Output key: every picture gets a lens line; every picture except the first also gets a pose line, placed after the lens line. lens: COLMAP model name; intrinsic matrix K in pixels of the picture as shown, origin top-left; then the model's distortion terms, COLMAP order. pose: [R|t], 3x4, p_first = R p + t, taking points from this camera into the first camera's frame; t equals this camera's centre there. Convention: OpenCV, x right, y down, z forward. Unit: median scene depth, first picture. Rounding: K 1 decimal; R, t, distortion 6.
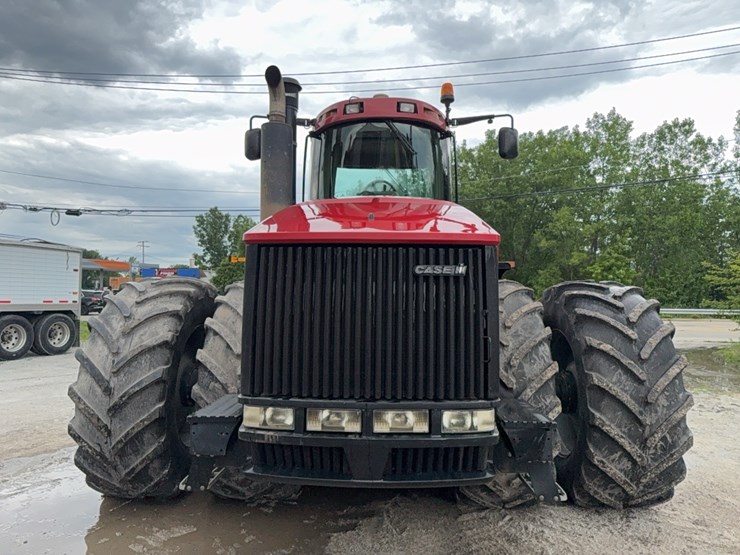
lens RADIAL K [[515.7, 0, 369.8], [0, 515.7, 282.4], [0, 0, 1]] dist [0.058989, -0.067157]
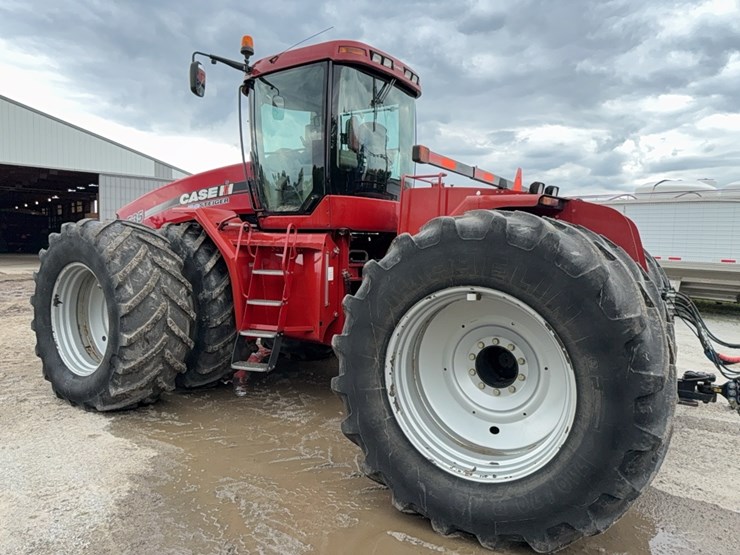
lens RADIAL K [[514.6, 0, 369.0], [0, 514.6, 280.6], [0, 0, 1]] dist [0.102982, -0.143293]
pose [[-0.541467, 0.039546, -0.839792, 1.006264], [-0.012018, 0.998427, 0.054765, 0.057924], [0.840636, 0.039746, -0.540140, 1.955561]]
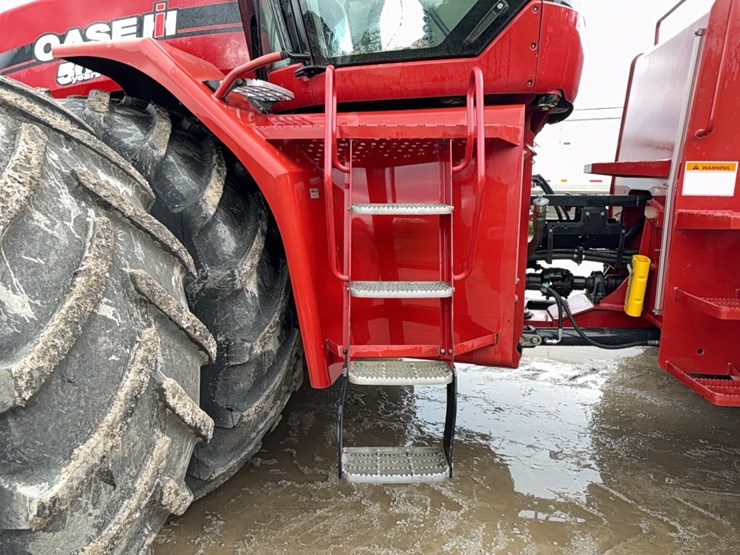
lens RADIAL K [[520.3, 0, 369.3], [0, 520.3, 281.4], [0, 0, 1]] dist [0.038732, -0.049966]
pose [[-0.227986, 0.174460, -0.957907, 0.639129], [0.020909, 0.984467, 0.174321, 0.085285], [0.973440, 0.019713, -0.228092, 1.300272]]
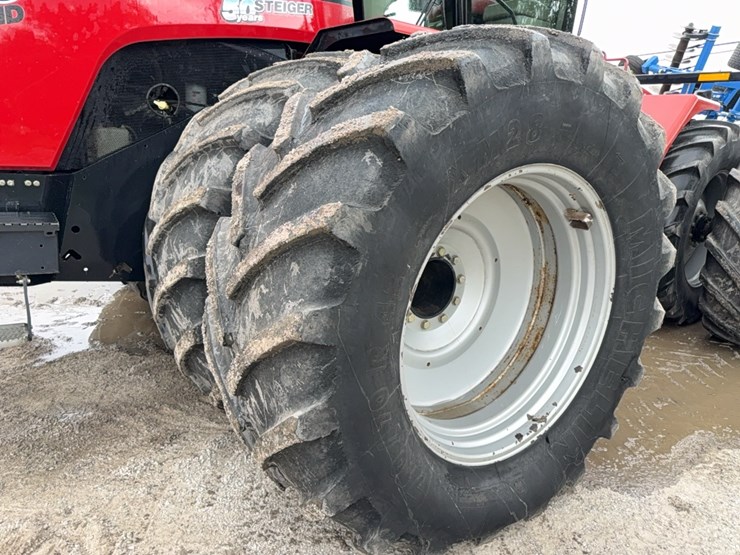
lens RADIAL K [[520.3, 0, 369.3], [0, 520.3, 281.4], [0, 0, 1]] dist [0.038732, -0.049966]
pose [[0.588917, 0.233643, -0.773684, 0.677189], [-0.050312, 0.966043, 0.253436, 0.078117], [0.806626, -0.110327, 0.580675, 0.624067]]
